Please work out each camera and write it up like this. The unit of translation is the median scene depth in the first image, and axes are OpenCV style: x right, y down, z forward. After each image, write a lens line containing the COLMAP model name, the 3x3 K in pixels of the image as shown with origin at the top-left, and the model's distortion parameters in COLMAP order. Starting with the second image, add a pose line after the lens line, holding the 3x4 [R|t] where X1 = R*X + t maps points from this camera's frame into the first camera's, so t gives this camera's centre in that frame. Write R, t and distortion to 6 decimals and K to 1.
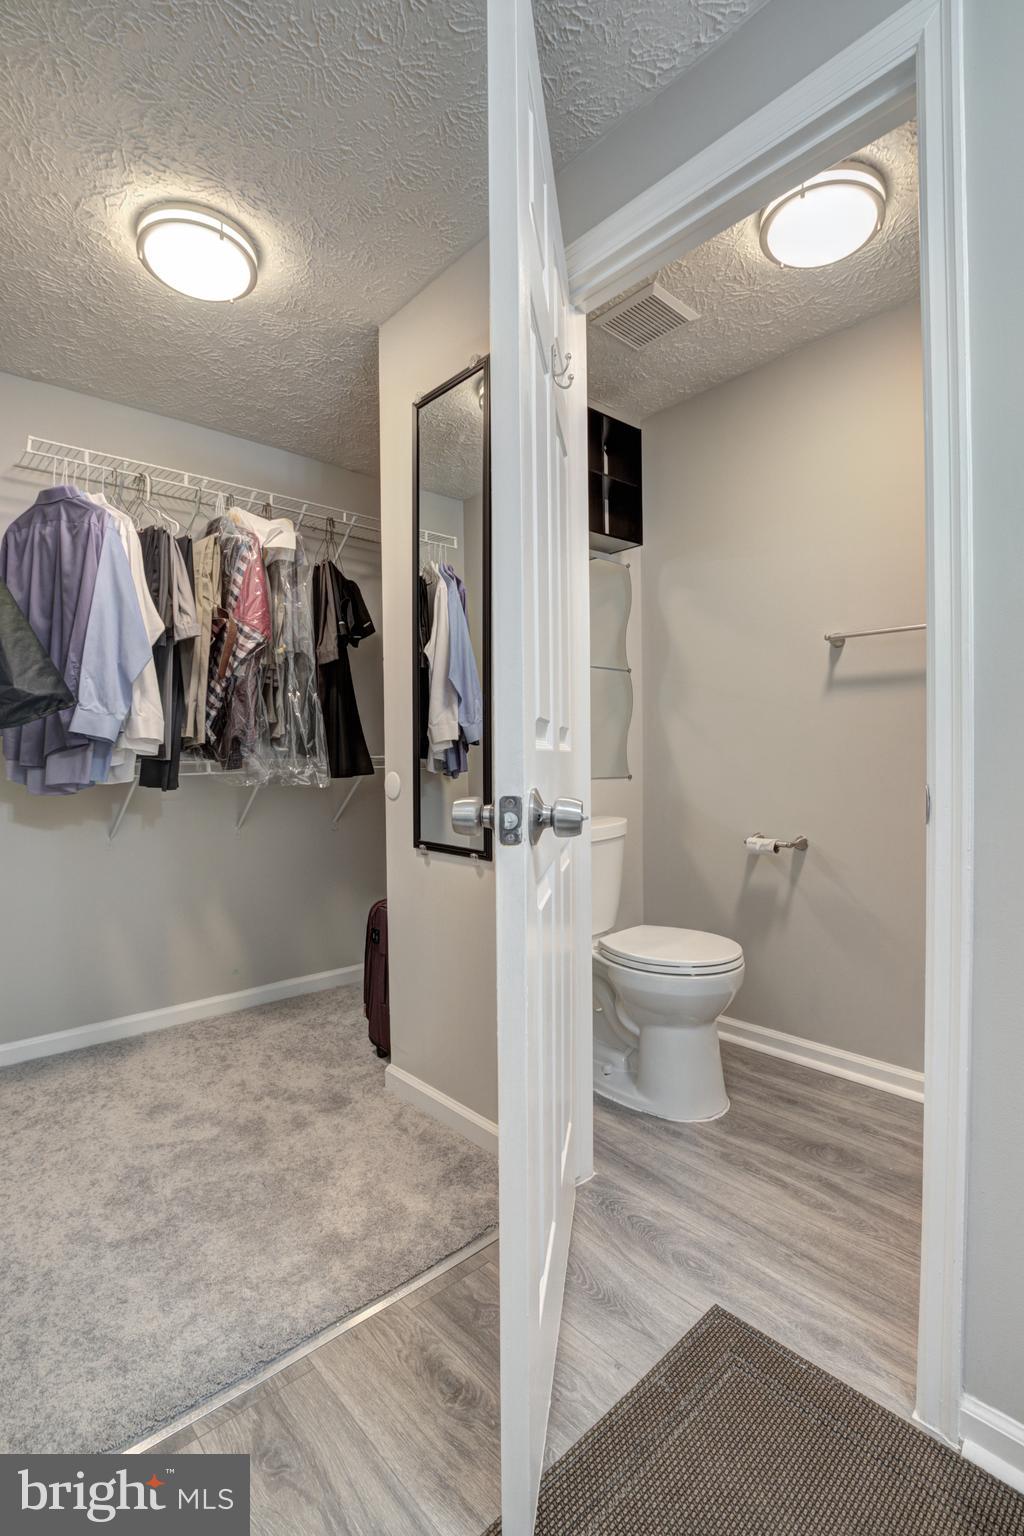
lens RADIAL K [[715.2, 0, 512.0], [0, 715.2, 768.0], [0, 0, 1]] dist [-0.030522, 0.002180]
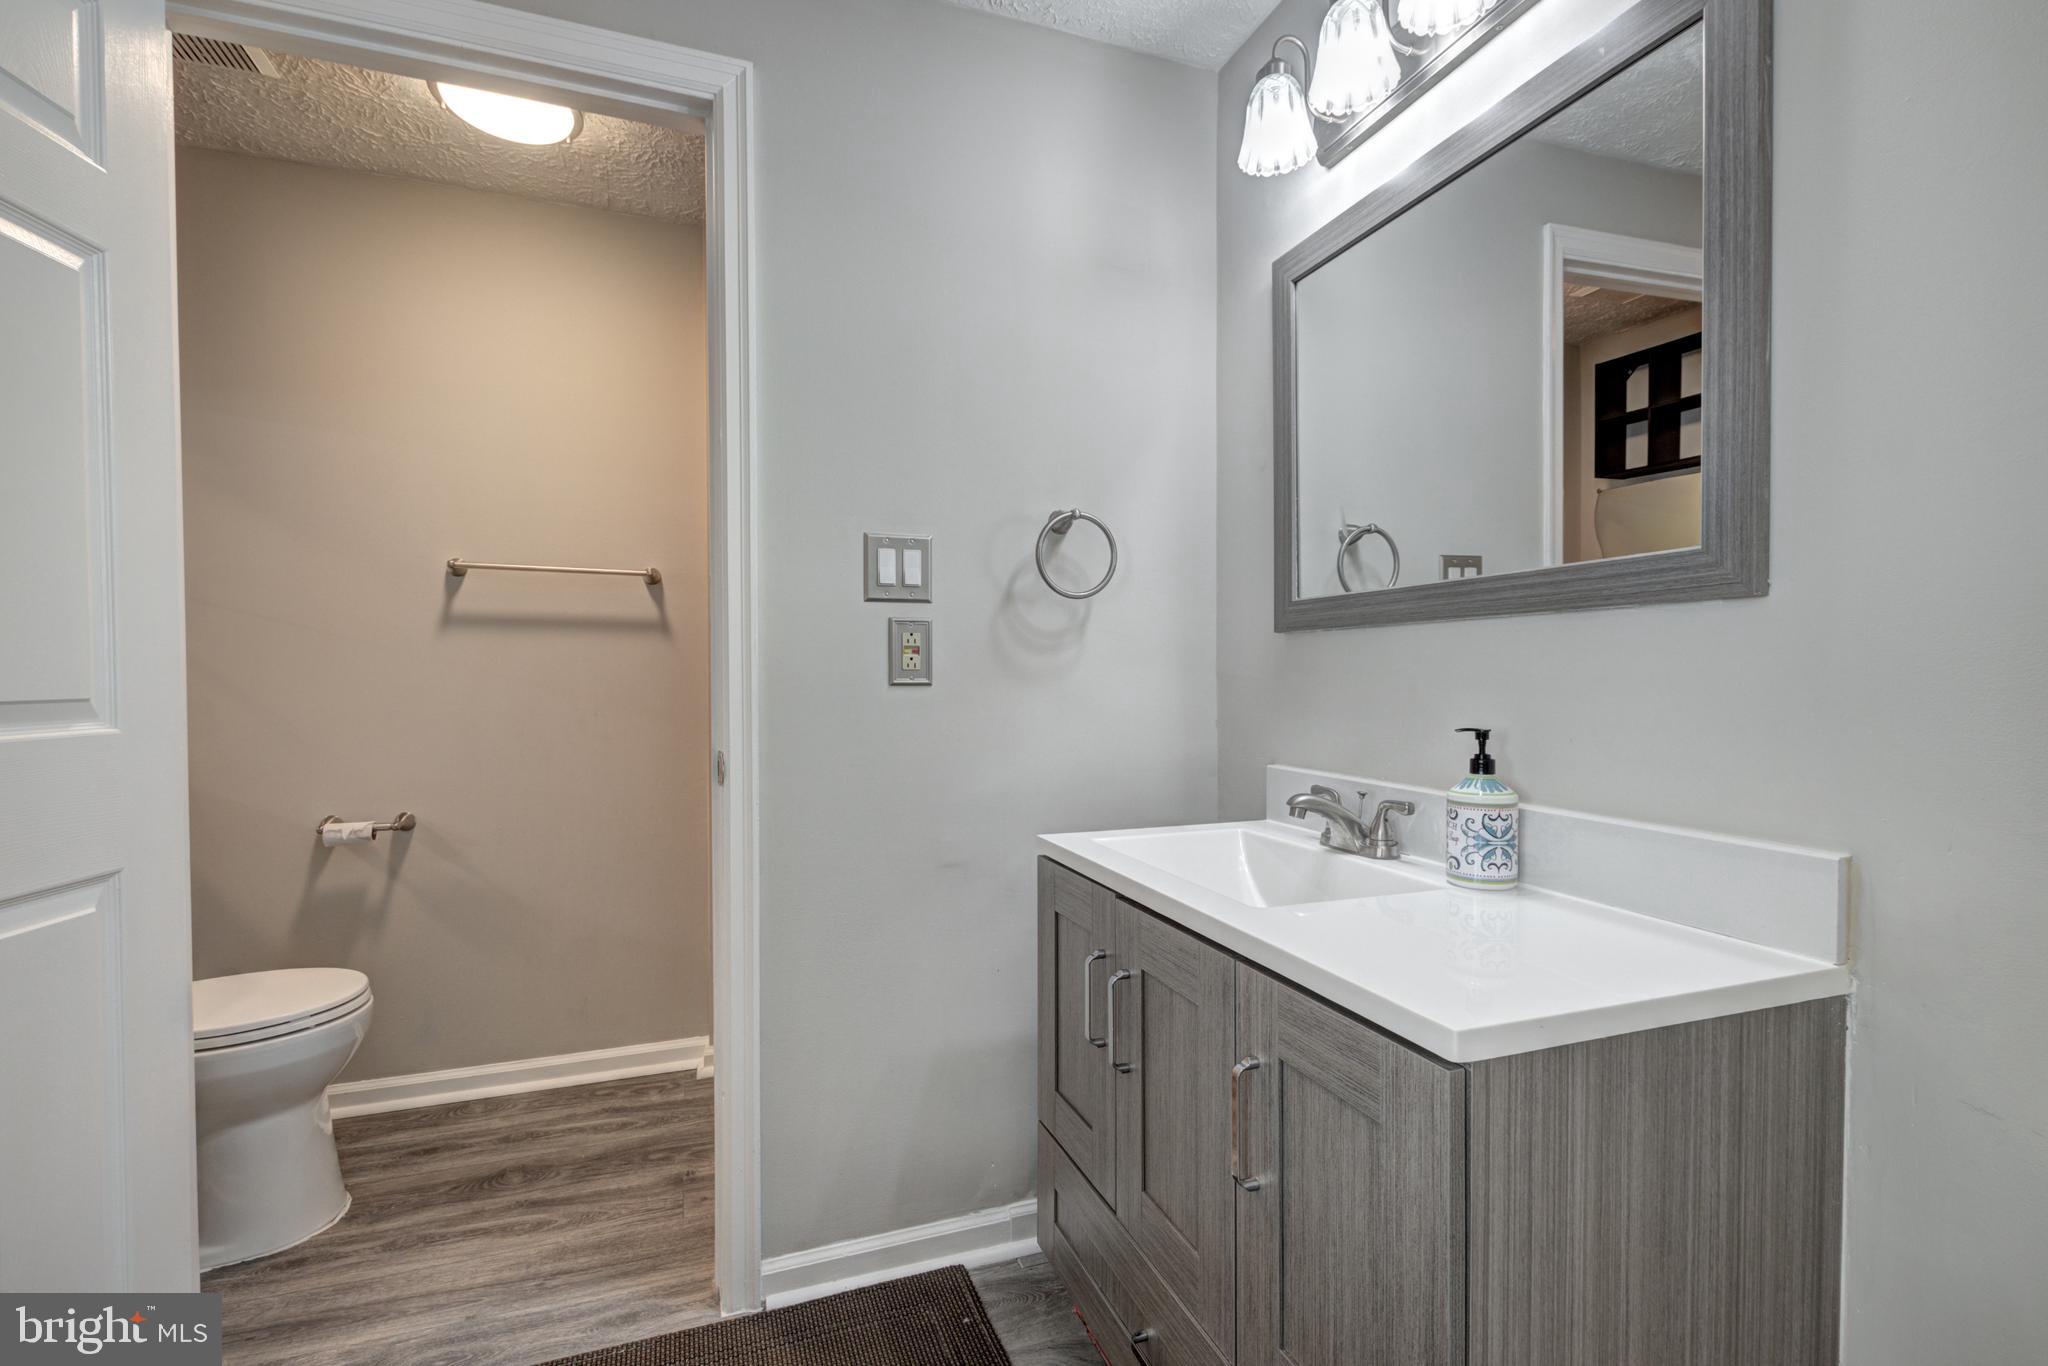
lens RADIAL K [[943.4, 0, 1046.6], [0, 943.4, 691.6], [0, 0, 1]] dist [0.001061, 0.000025]
pose [[0.365394, -0.012805, 0.930765, -0.373777], [0.012556, 0.999882, 0.008827, -0.046179], [-0.930768, 0.008461, 0.365512, -0.031736]]
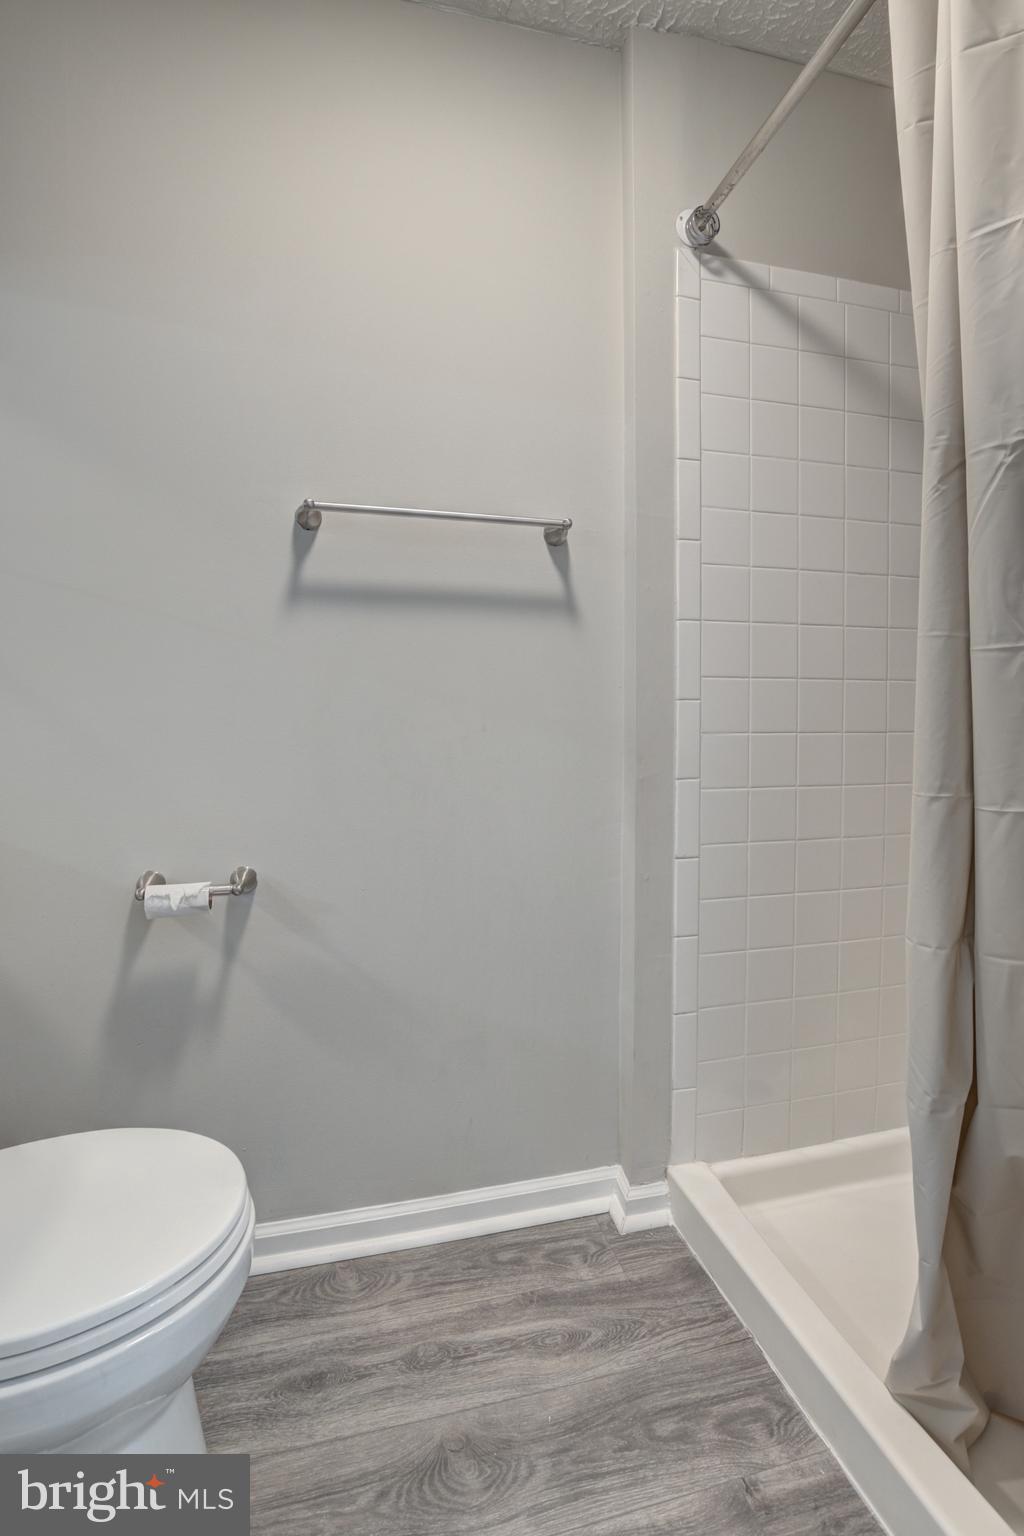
lens RADIAL K [[735.6, 0, 513.1], [0, 735.6, 755.0], [0, 0, 1]] dist [-0.027097, 0.001426]
pose [[0.465951, -0.036577, 0.884054, 0.011767], [0.017904, 0.999330, 0.031910, -0.005641], [-0.884629, 0.000959, 0.466294, 0.711716]]
